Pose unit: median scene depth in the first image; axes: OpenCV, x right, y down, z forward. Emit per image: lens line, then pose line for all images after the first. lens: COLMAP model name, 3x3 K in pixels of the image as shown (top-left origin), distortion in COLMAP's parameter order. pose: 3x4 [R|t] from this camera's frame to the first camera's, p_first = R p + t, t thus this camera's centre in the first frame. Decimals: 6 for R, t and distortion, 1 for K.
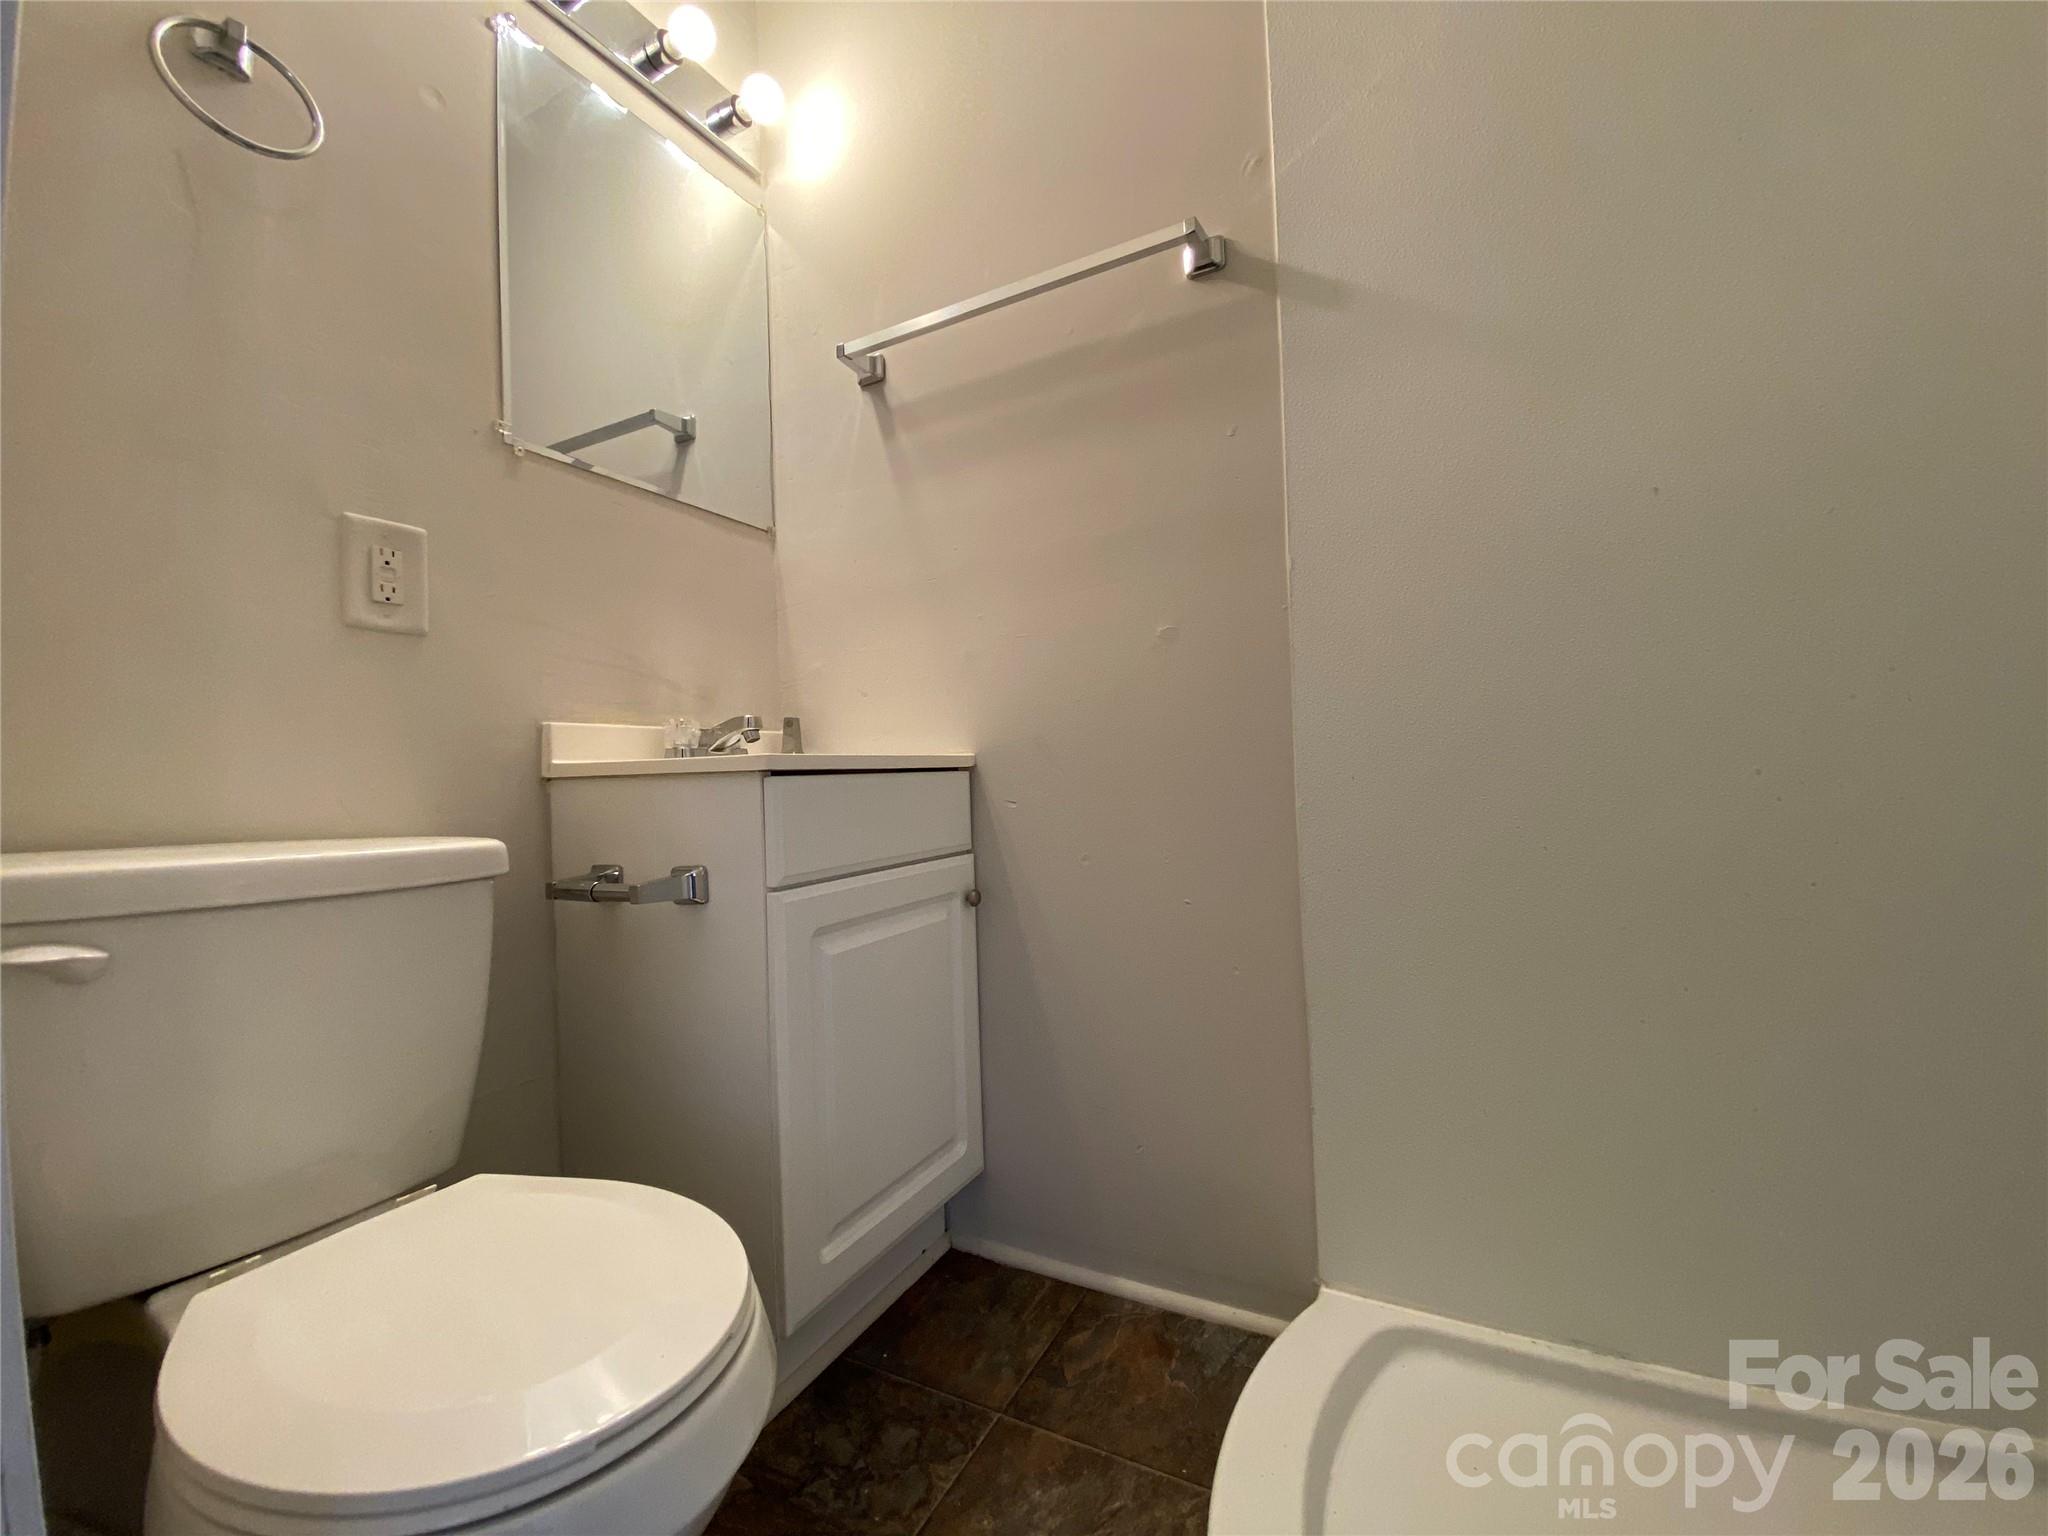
lens RADIAL K [[817.5, 0, 1031.0], [0, 817.5, 765.8], [0, 0, 1]] dist [0.020829, -0.000142]
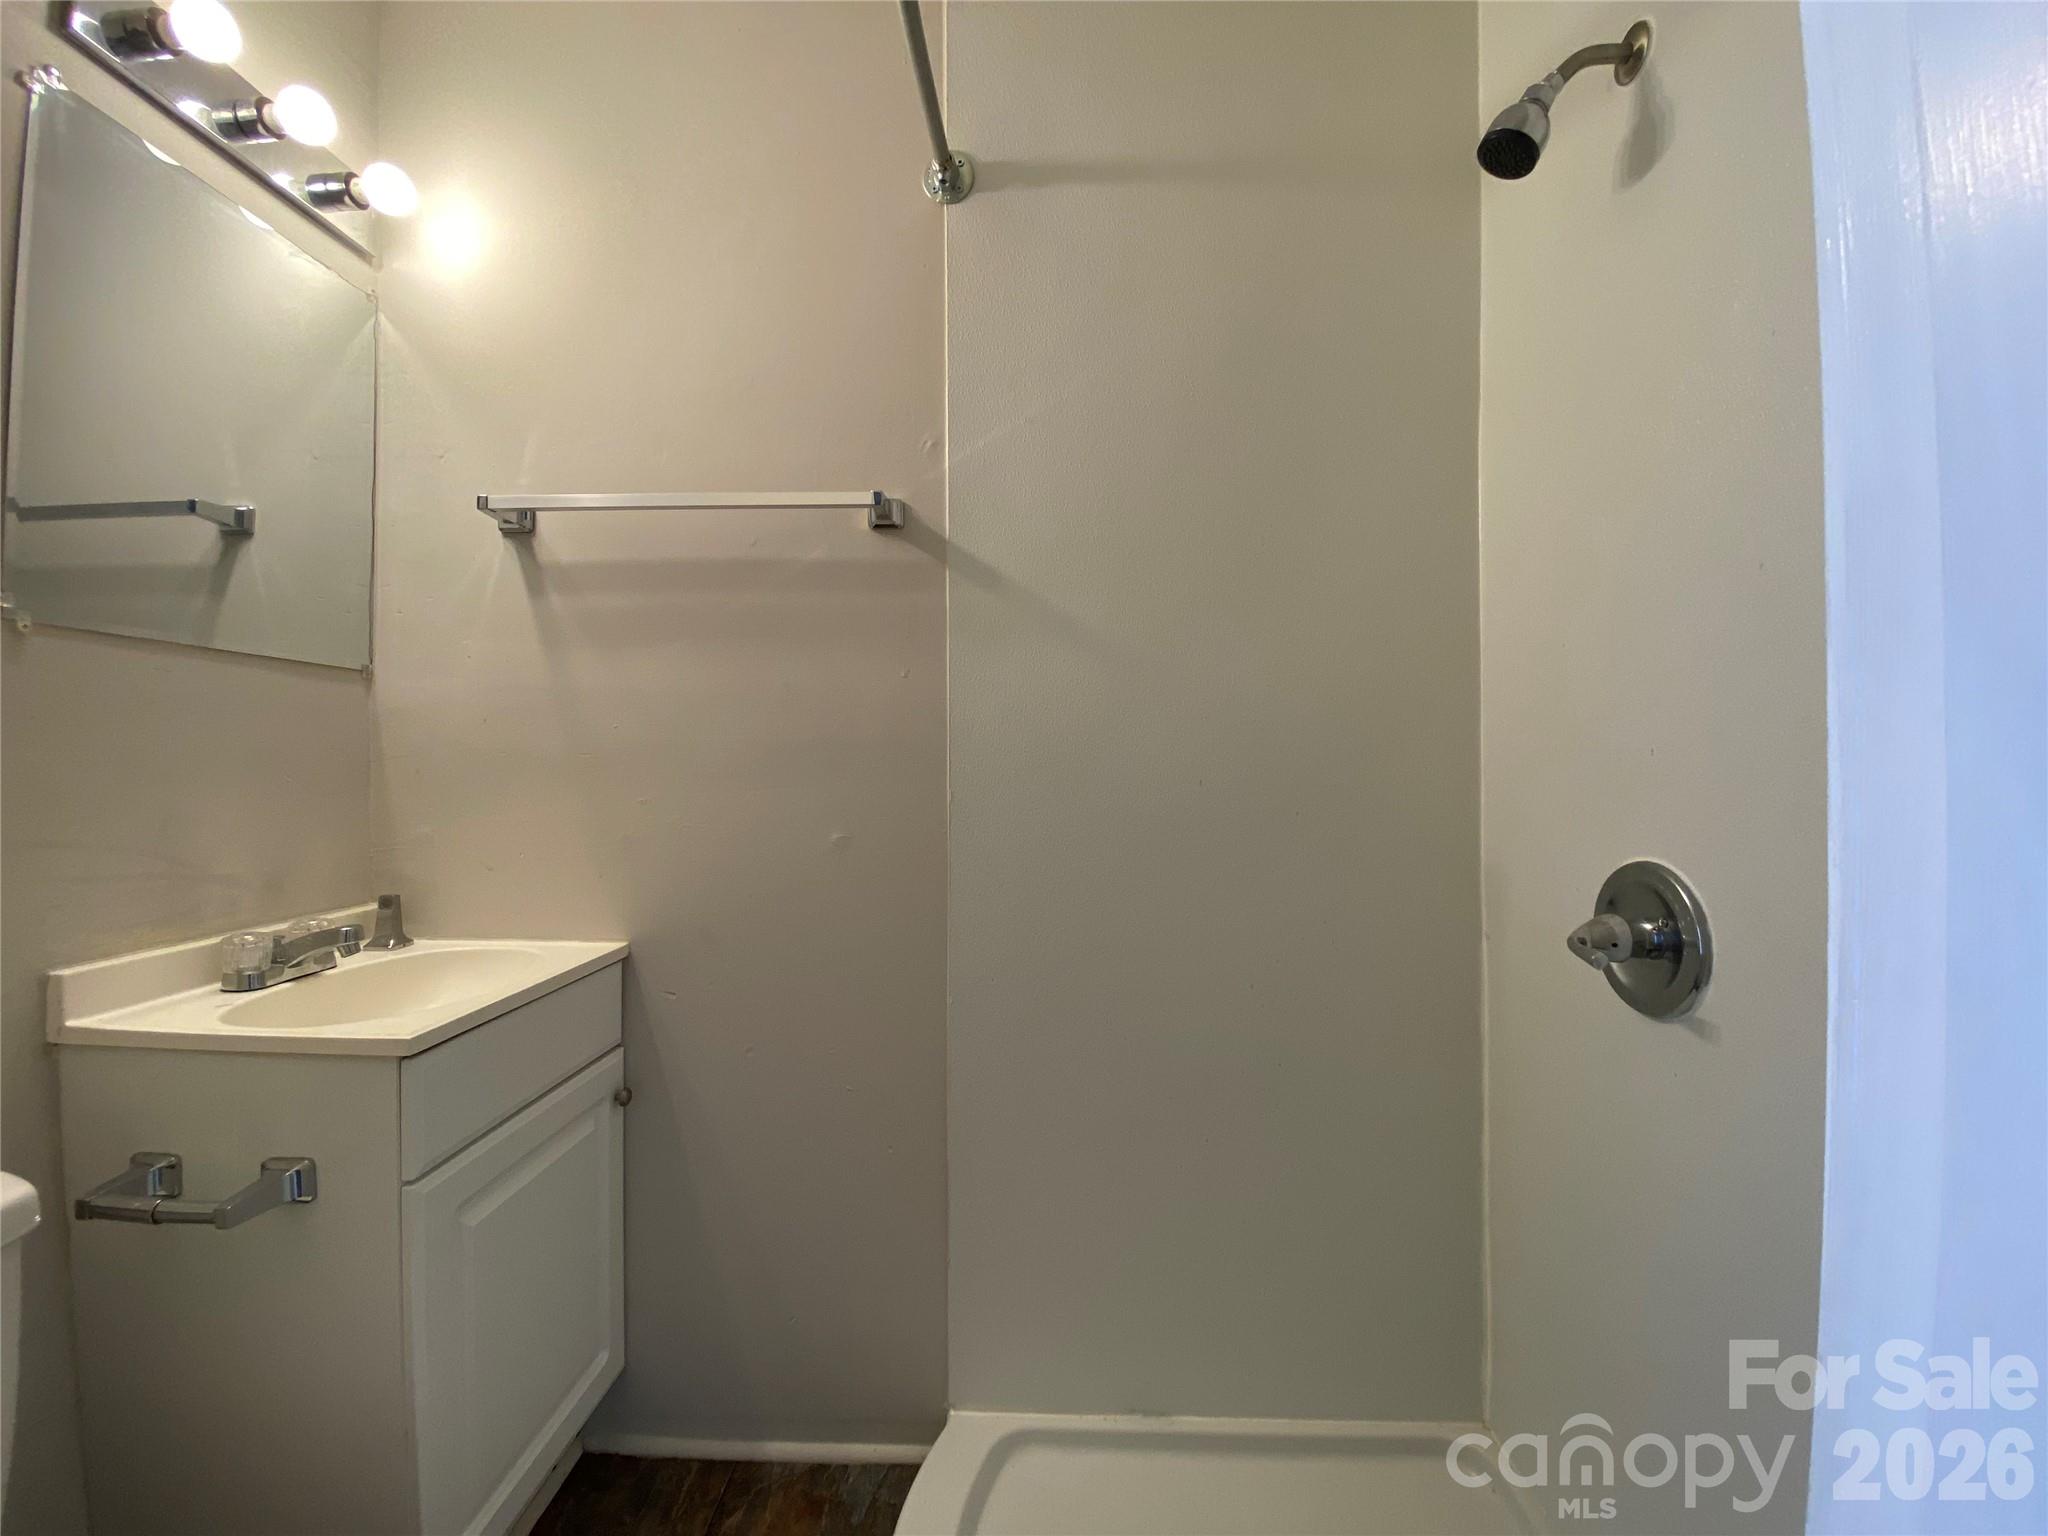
lens RADIAL K [[842.5, 0, 1020.5], [0, 842.5, 764.0], [0, 0, 1]] dist [0.002258, -0.009924]
pose [[0.904133, 0.033729, 0.425918, -0.085138], [-0.035724, 0.999356, -0.003305, -0.247811], [-0.425756, -0.012227, 0.904756, -0.095625]]
